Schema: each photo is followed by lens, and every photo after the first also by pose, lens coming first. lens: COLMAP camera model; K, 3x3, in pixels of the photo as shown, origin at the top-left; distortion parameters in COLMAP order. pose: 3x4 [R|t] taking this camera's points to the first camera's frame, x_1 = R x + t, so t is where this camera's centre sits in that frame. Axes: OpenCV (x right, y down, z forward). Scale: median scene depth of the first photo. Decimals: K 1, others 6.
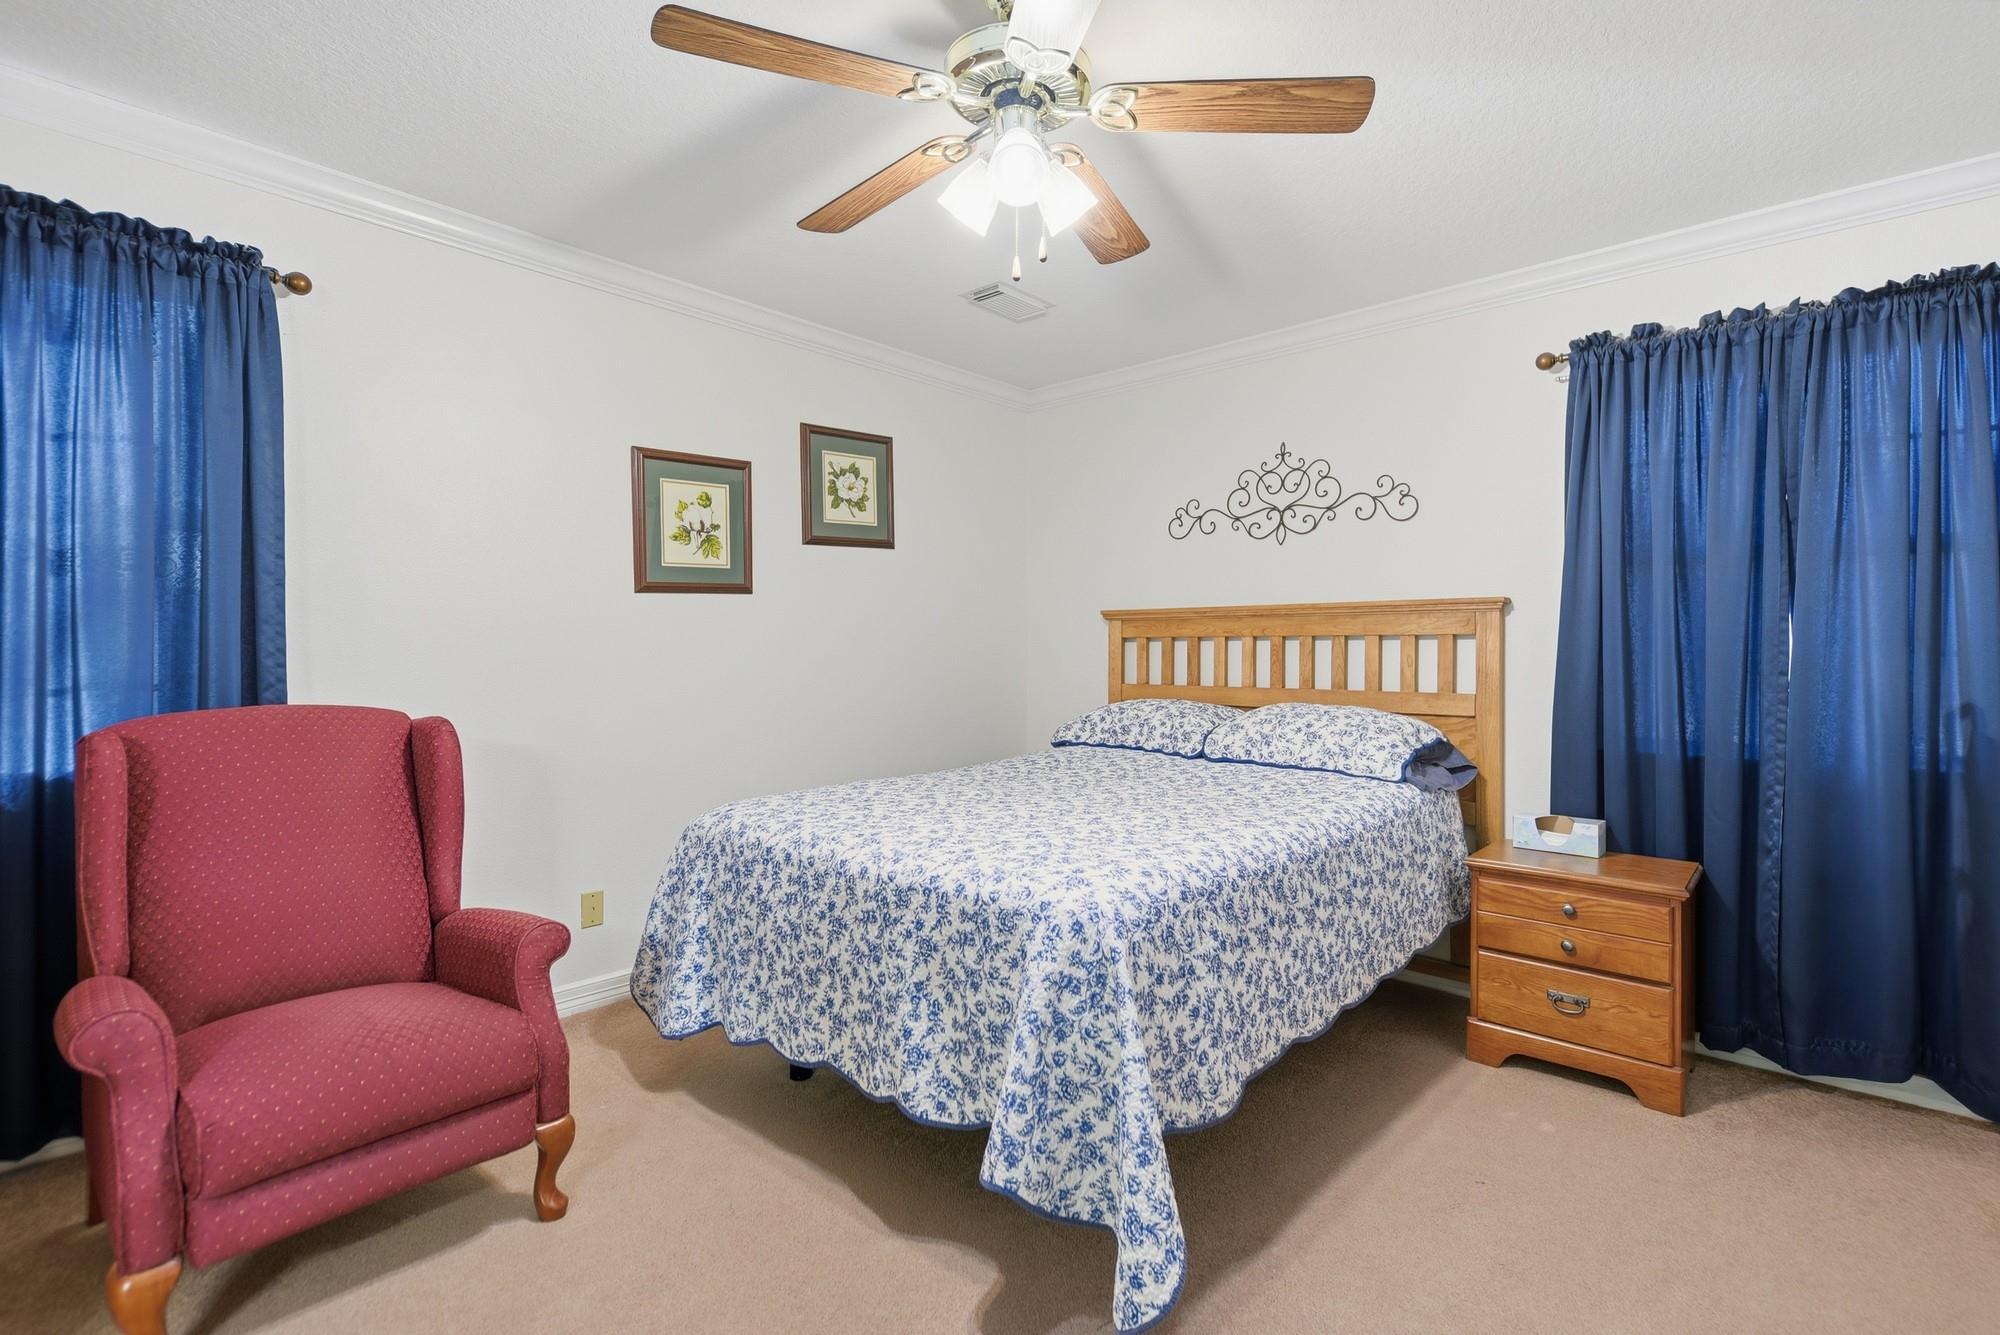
lens RADIAL K [[949.5, 0, 1035.1], [0, 949.5, 647.2], [0, 0, 1]] dist [0.009653, 0.000004]
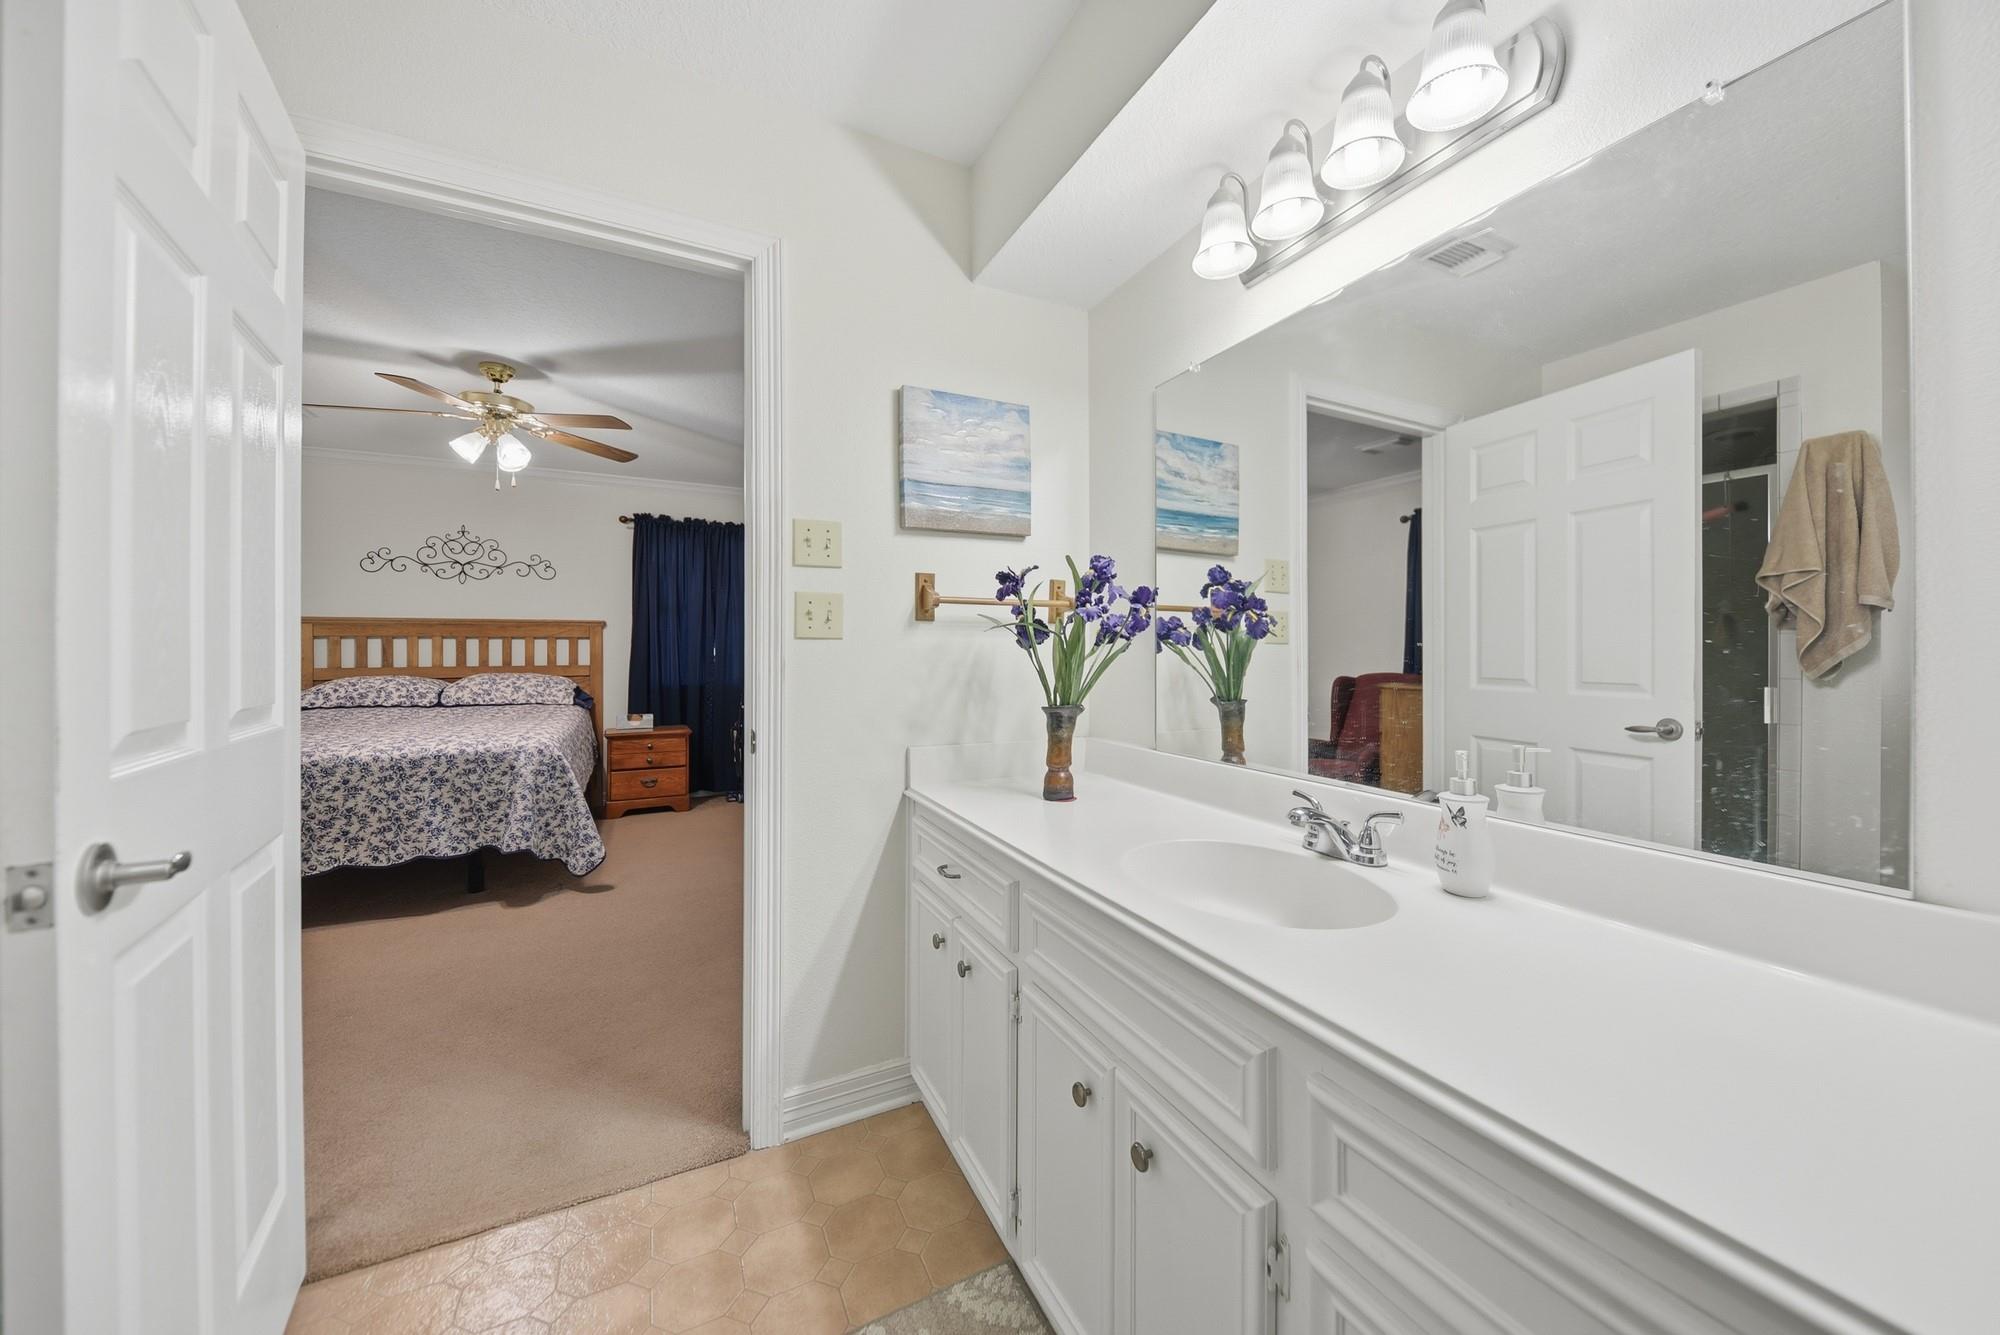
lens RADIAL K [[708.7, 0, 1032.2], [0, 708.7, 650.6], [0, 0, 1]] dist [0.009297, -0.007880]
pose [[0.348453, -0.008575, 0.937287, -0.859487], [-0.004119, 0.999934, 0.010680, -0.006044], [-0.937317, -0.007582, 0.348395, -0.618720]]
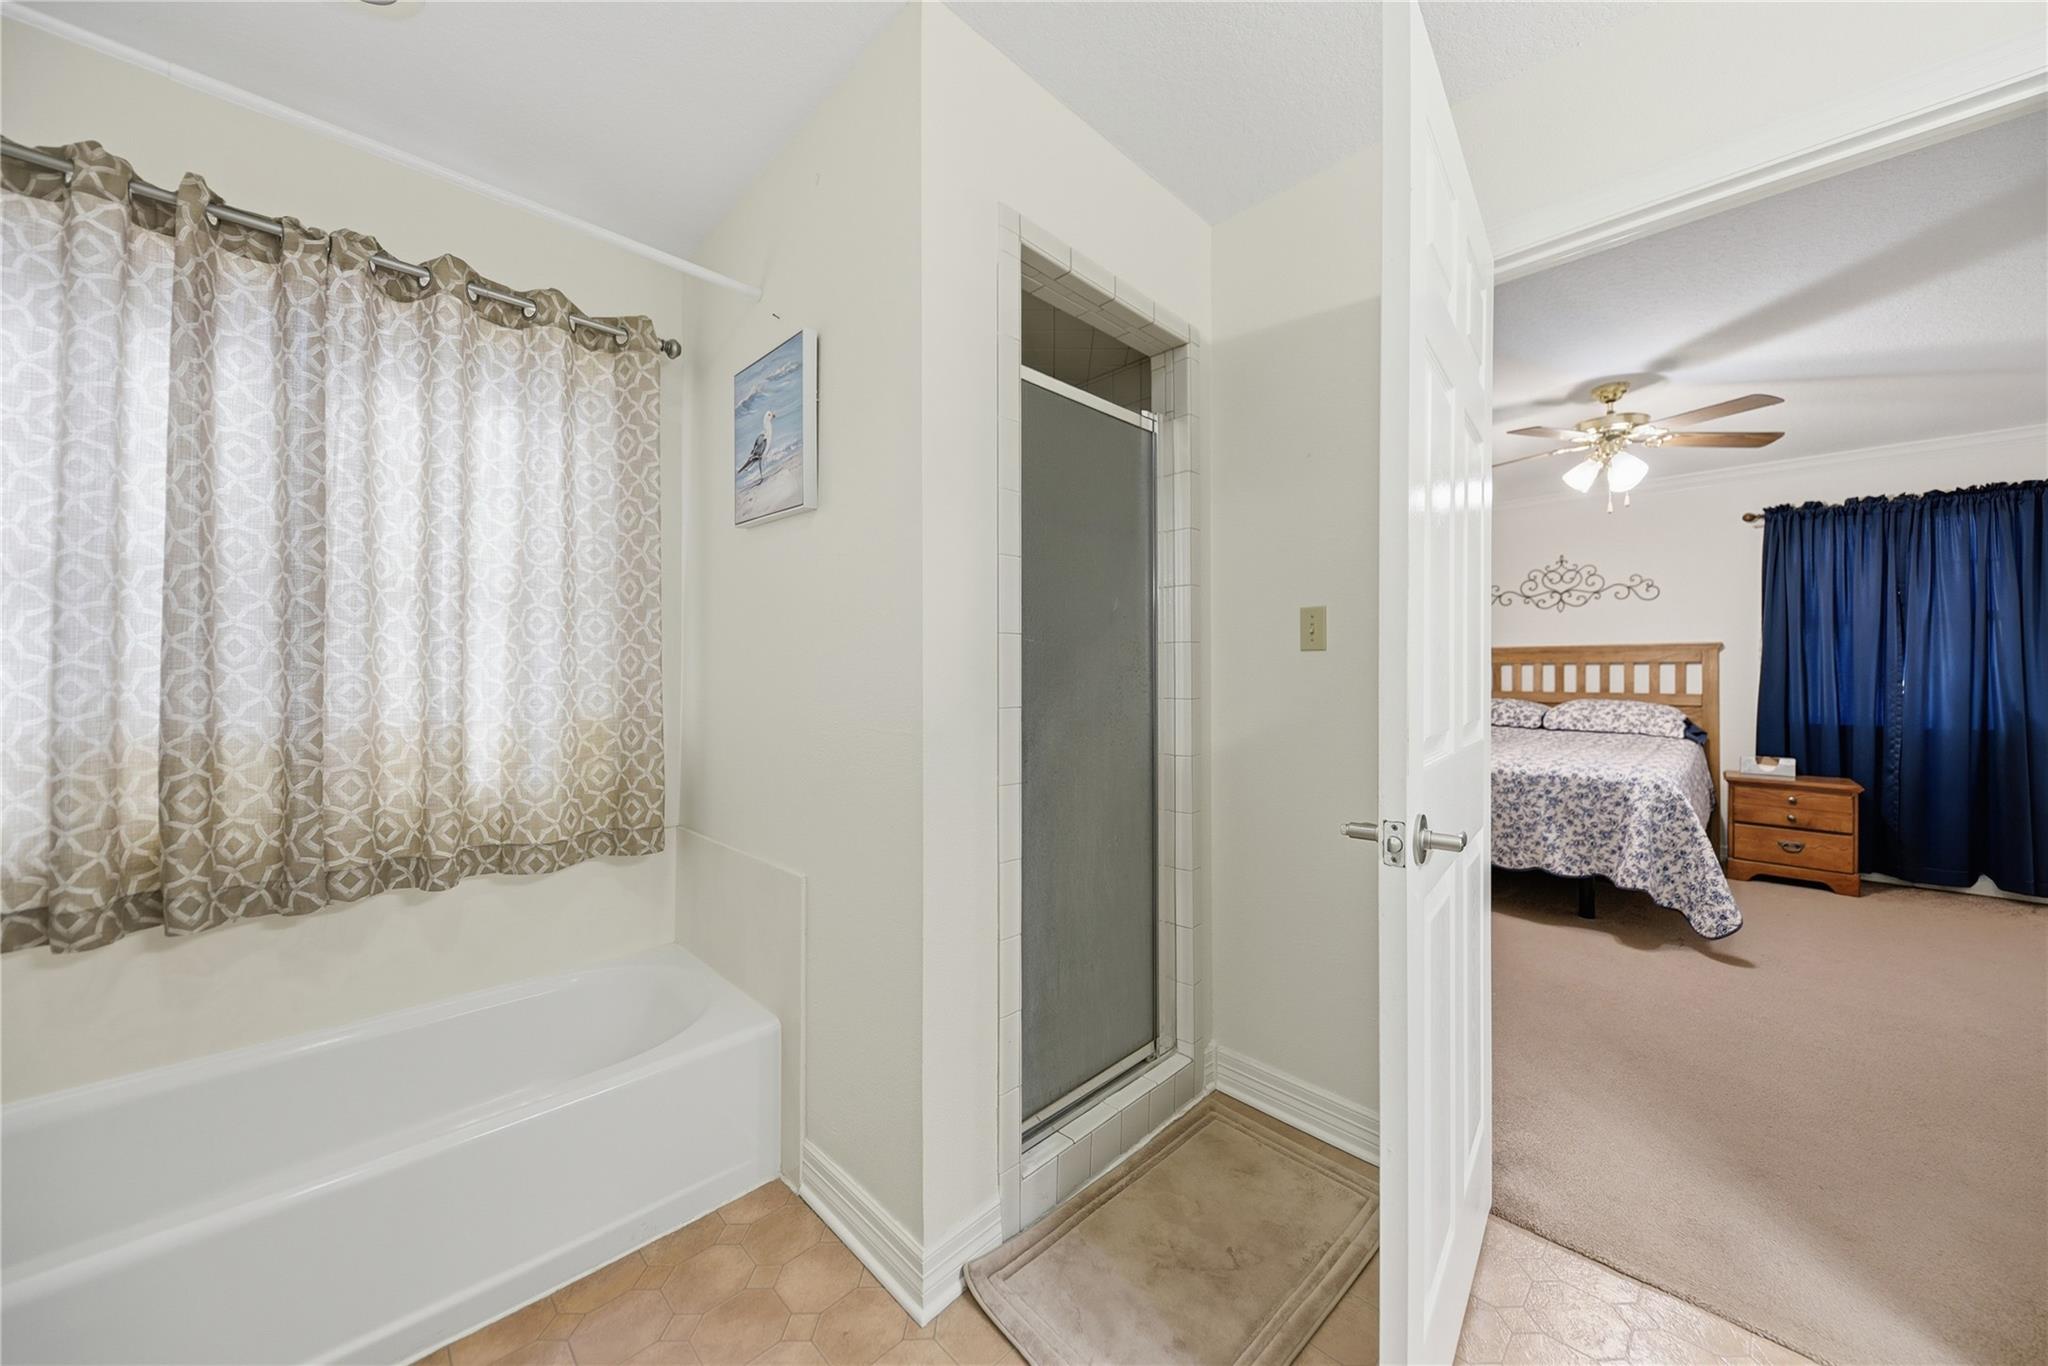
lens RADIAL K [[721.7, 0, 1057.7], [0, 721.7, 667.6], [0, 0, 1]] dist [0.015125, -0.007408]
pose [[0.999109, -0.002640, -0.042111, -0.911049], [0.002605, 0.999996, -0.000897, -0.005958], [0.042113, 0.000787, 0.999113, -0.588766]]
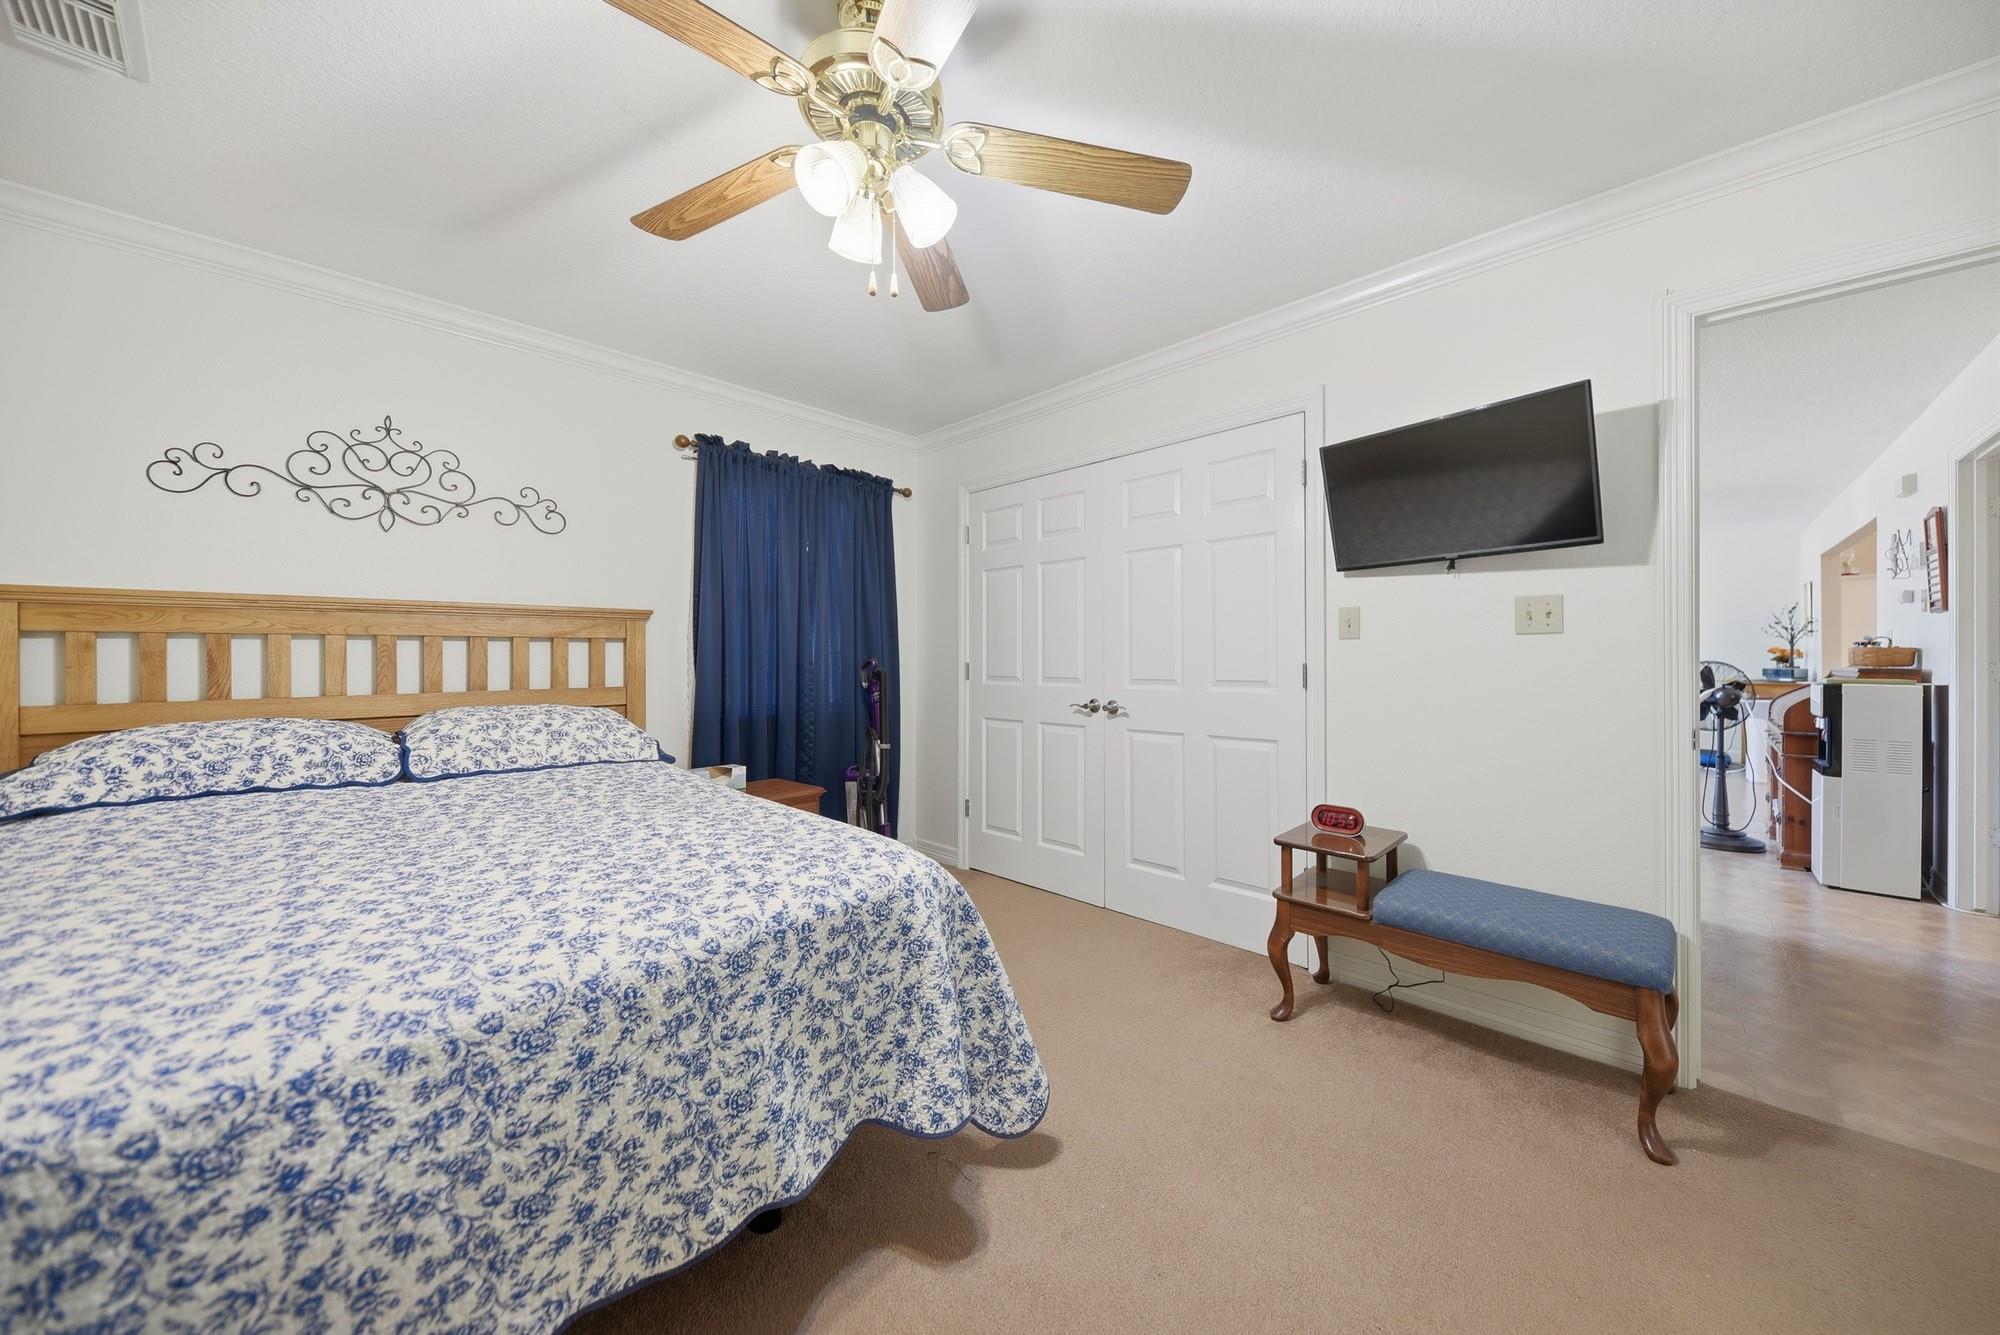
lens RADIAL K [[697.8, 0, 1021.9], [0, 697.8, 655.1], [0, 0, 1]] dist [0.009800, -0.007481]
pose [[0.019378, -0.005315, 0.999798, -0.545683], [-0.003642, 0.999979, 0.005386, 0.001688], [-0.999806, -0.003746, 0.019358, 0.573464]]
